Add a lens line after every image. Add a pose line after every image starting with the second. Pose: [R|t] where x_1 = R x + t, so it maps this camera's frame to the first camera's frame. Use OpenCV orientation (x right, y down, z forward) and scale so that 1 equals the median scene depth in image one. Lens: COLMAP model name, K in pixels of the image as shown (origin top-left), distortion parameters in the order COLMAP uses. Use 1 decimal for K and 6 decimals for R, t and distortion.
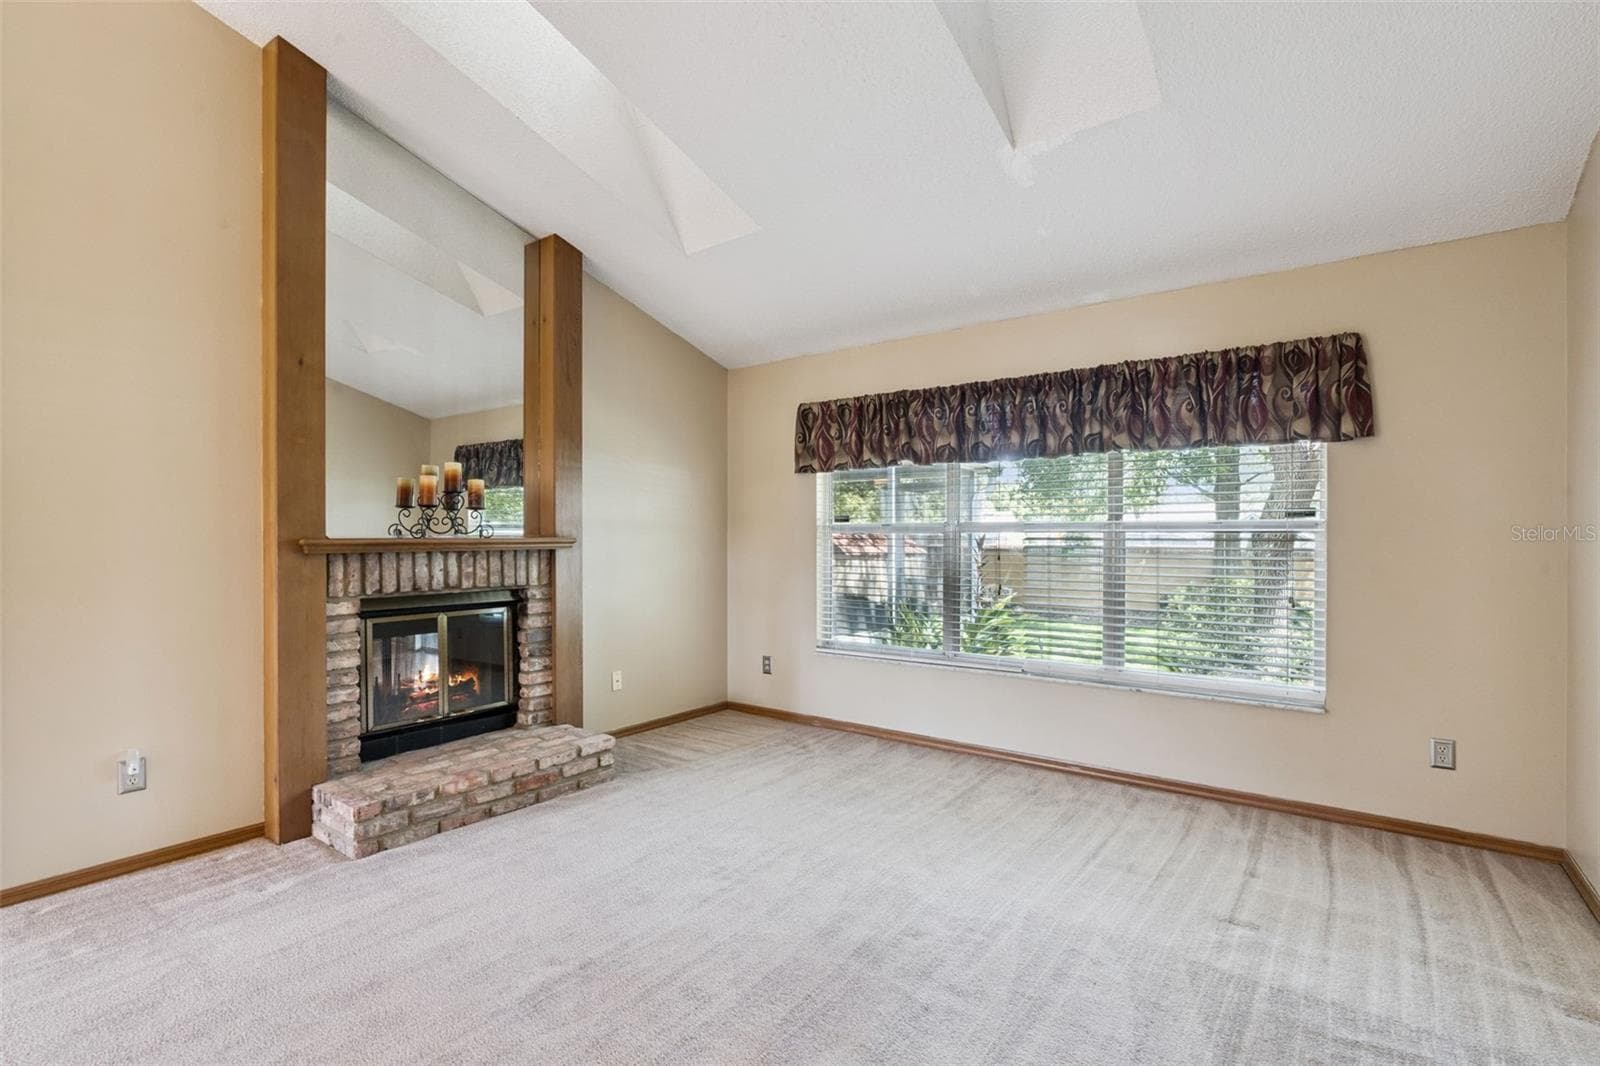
lens RADIAL K [[750.4, 0, 817.6], [0, 750.4, 525.9], [0, 0, 1]] dist [0.000820, 0.001490]
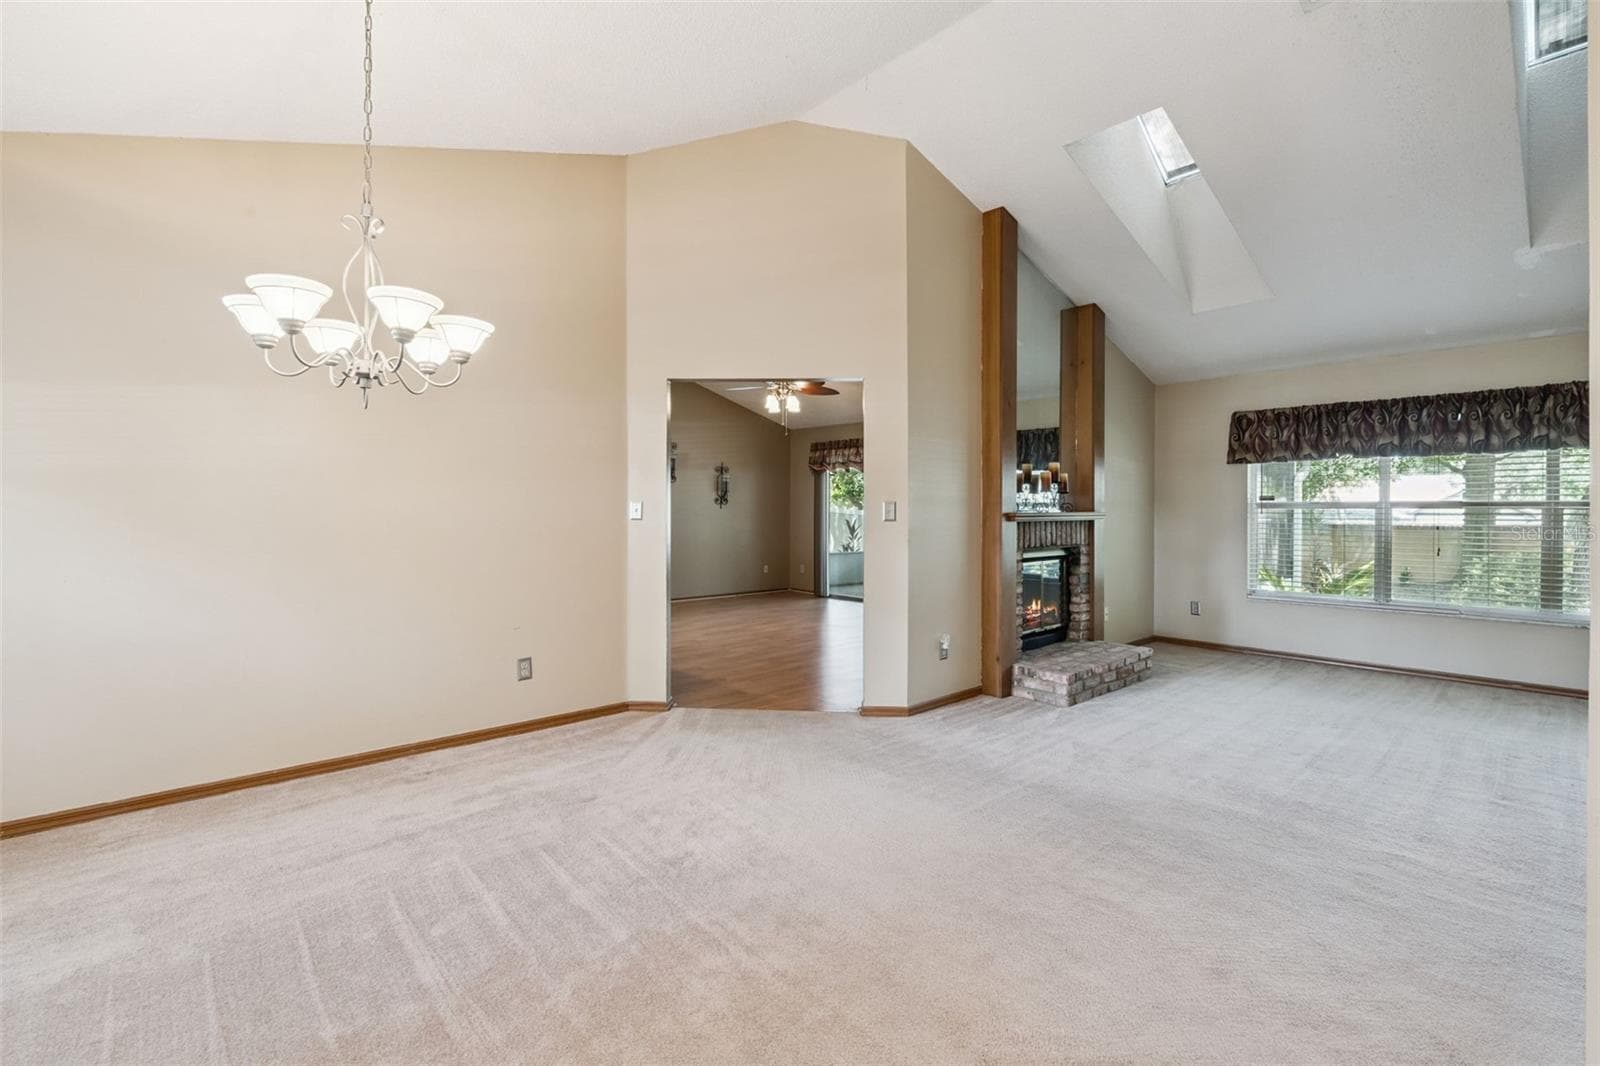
lens RADIAL K [[713.7, 0, 794.7], [0, 713.7, 511.2], [0, 0, 1]] dist [-0.011293, 0.000003]
pose [[0.980744, 0.002073, -0.195286, -0.667773], [0.000603, 0.999907, 0.013644, -0.005181], [0.195296, -0.013499, 0.980652, -0.479332]]
